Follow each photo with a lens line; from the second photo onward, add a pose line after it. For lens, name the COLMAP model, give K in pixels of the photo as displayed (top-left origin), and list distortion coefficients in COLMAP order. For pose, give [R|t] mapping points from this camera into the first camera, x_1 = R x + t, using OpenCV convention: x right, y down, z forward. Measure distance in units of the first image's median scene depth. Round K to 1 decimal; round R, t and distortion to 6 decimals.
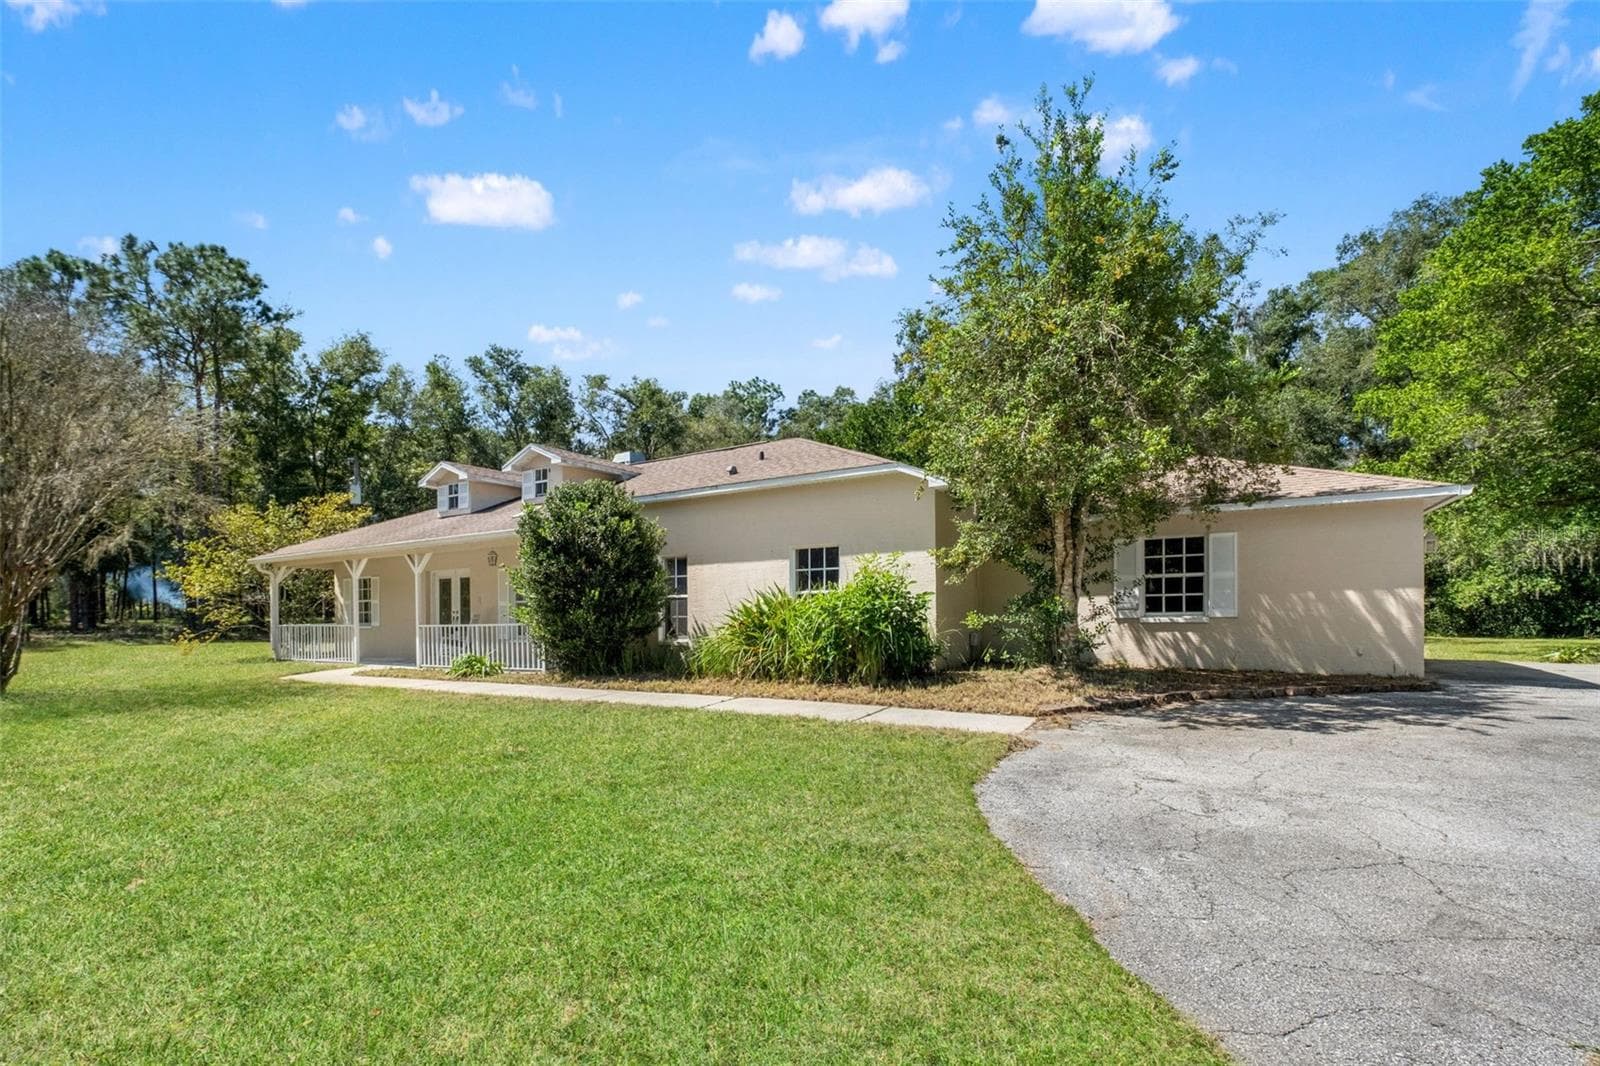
lens RADIAL K [[802.2, 0, 820.4], [0, 802.2, 586.3], [0, 0, 1]] dist [0.001582, -0.002999]
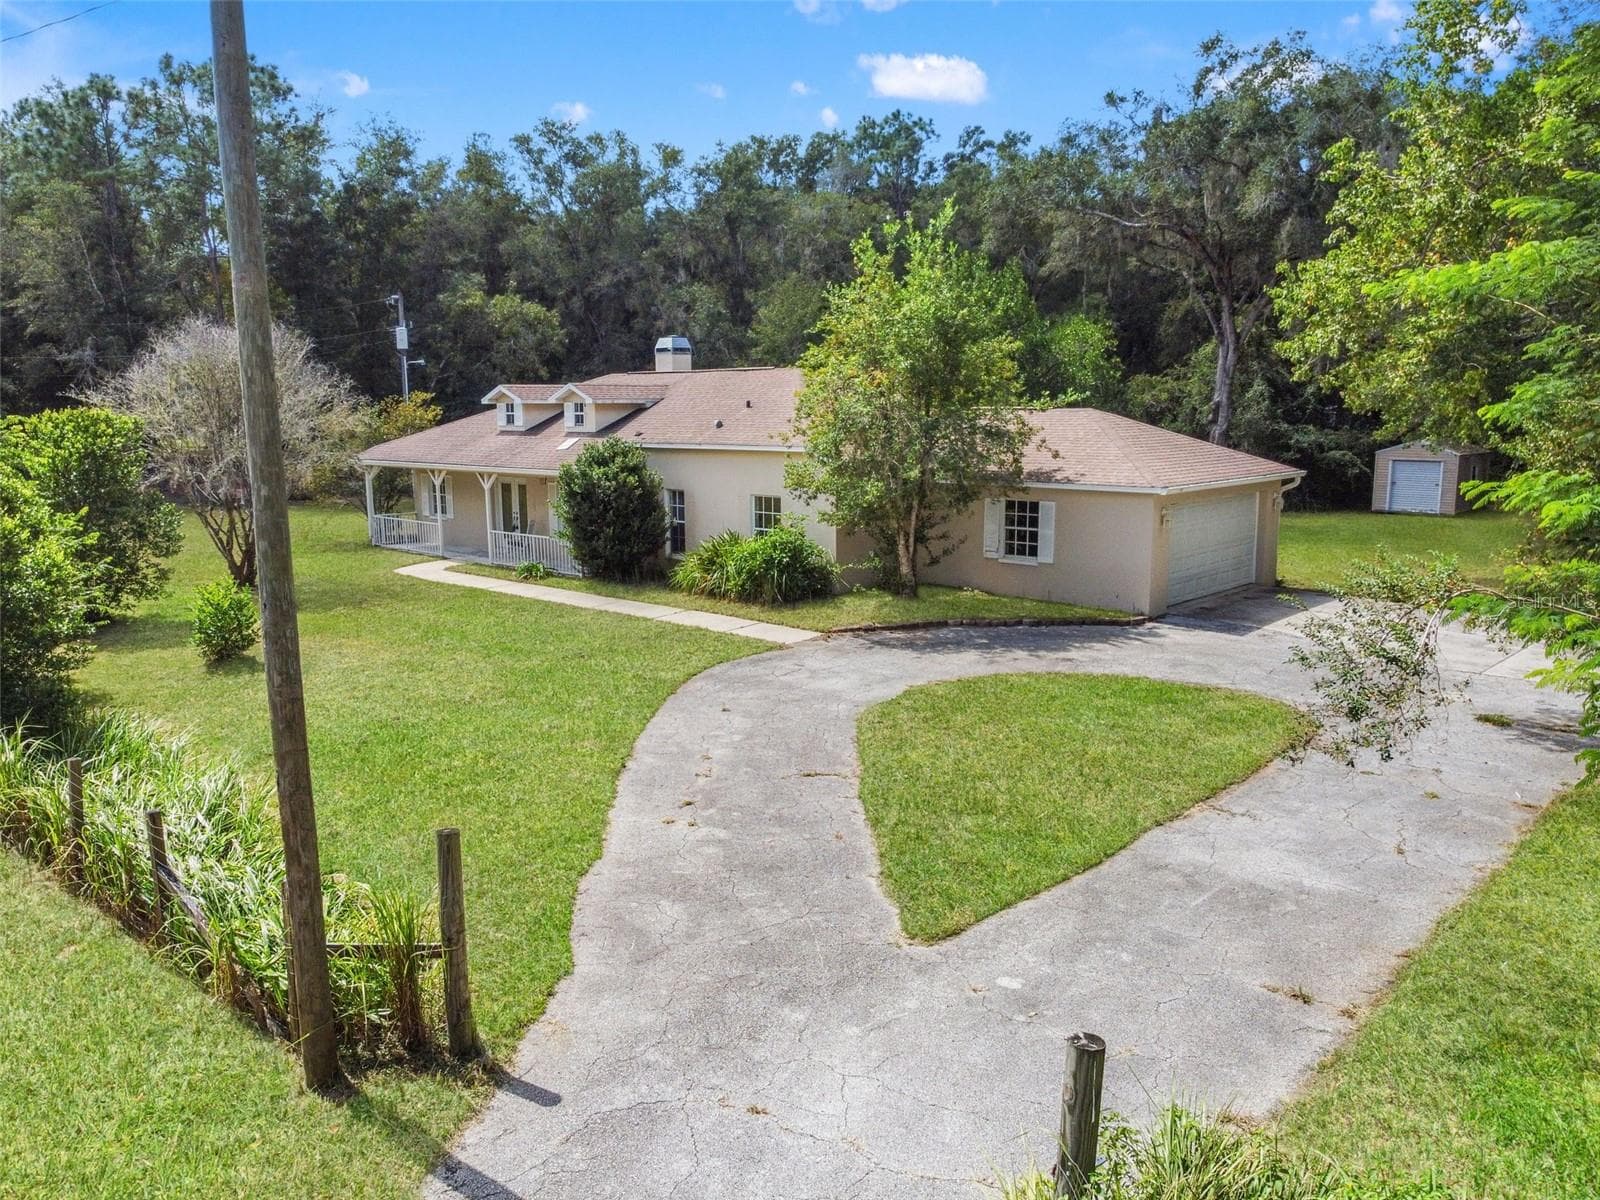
lens RADIAL K [[1188.5, 0, 805.3], [0, 1188.5, 594.8], [0, 0, 1]] dist [-0.010999, 0.005893]
pose [[0.983875, 0.041605, -0.173950, 0.253475], [-0.011100, 0.984898, 0.172780, -0.142322], [0.178511, -0.168063, 0.969479, -0.590229]]
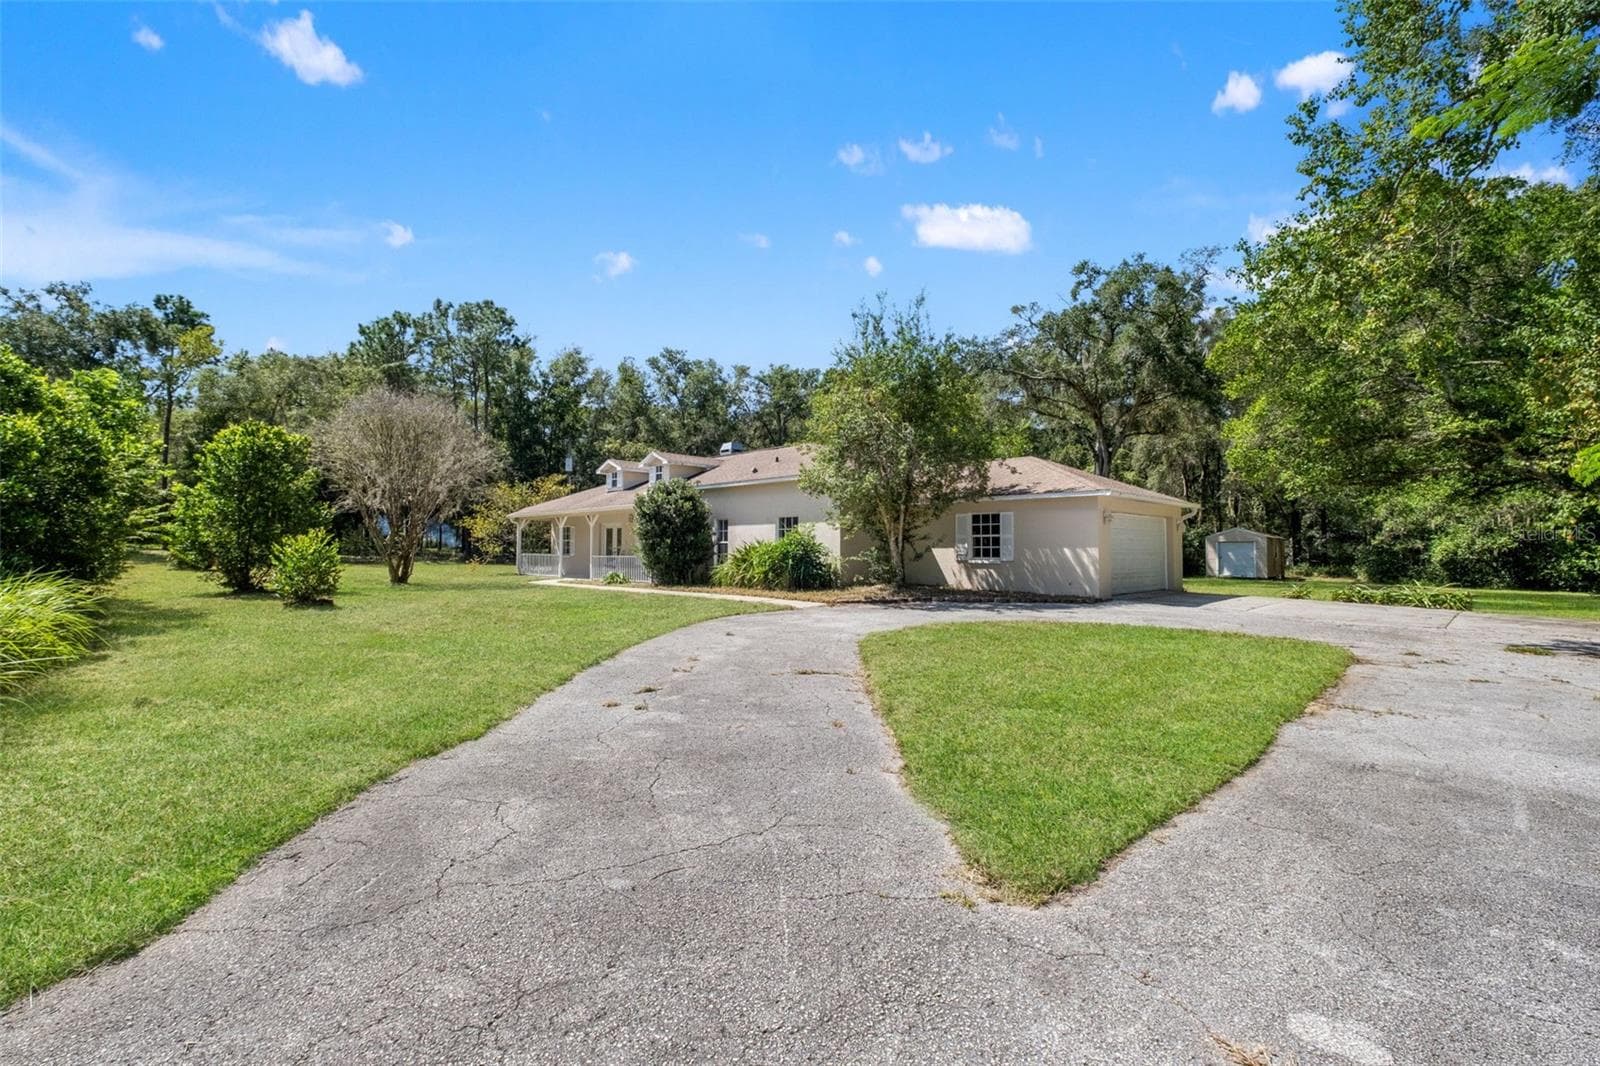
lens RADIAL K [[708.1, 0, 787.0], [0, 708.1, 516.8], [0, 0, 1]] dist [0.001024, -0.000615]
pose [[0.973114, 0.009013, -0.230146, 0.218315], [-0.012731, 0.999811, -0.014674, -0.015511], [0.229971, 0.017209, 0.973045, -0.332369]]
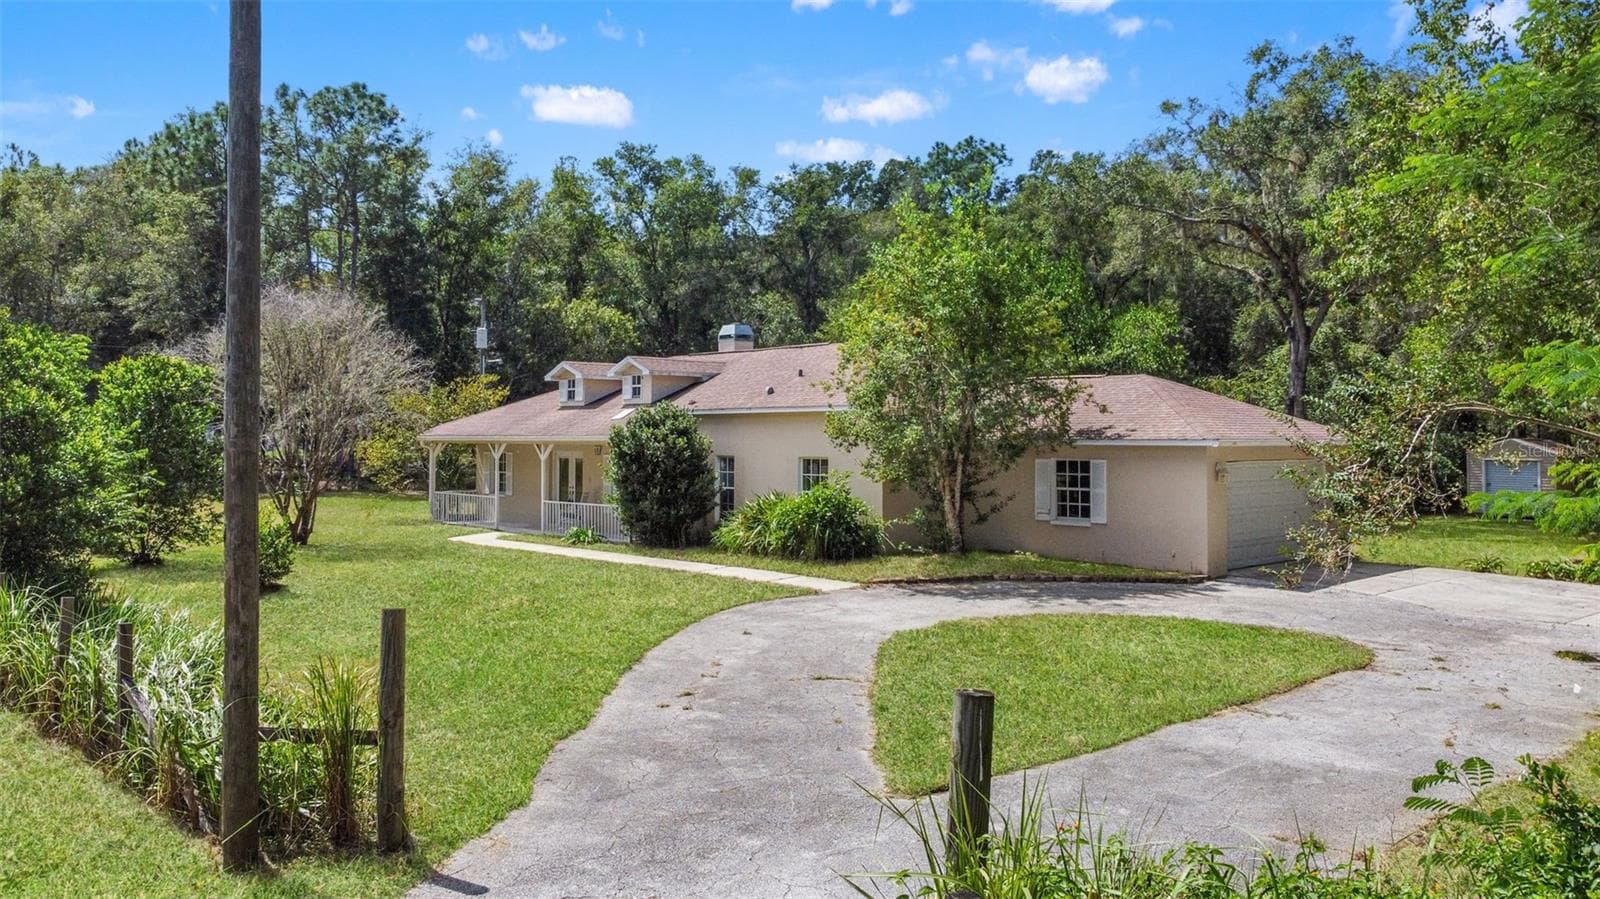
lens RADIAL K [[1203.2, 0, 799.1], [0, 1203.2, 385.0], [0, 0, 1]] dist [-0.012832, 0.007768]
pose [[0.968609, 0.008450, -0.248444, 0.287258], [-0.013805, 0.999708, -0.019823, -0.080668], [0.248204, 0.022631, 0.968443, -0.591296]]
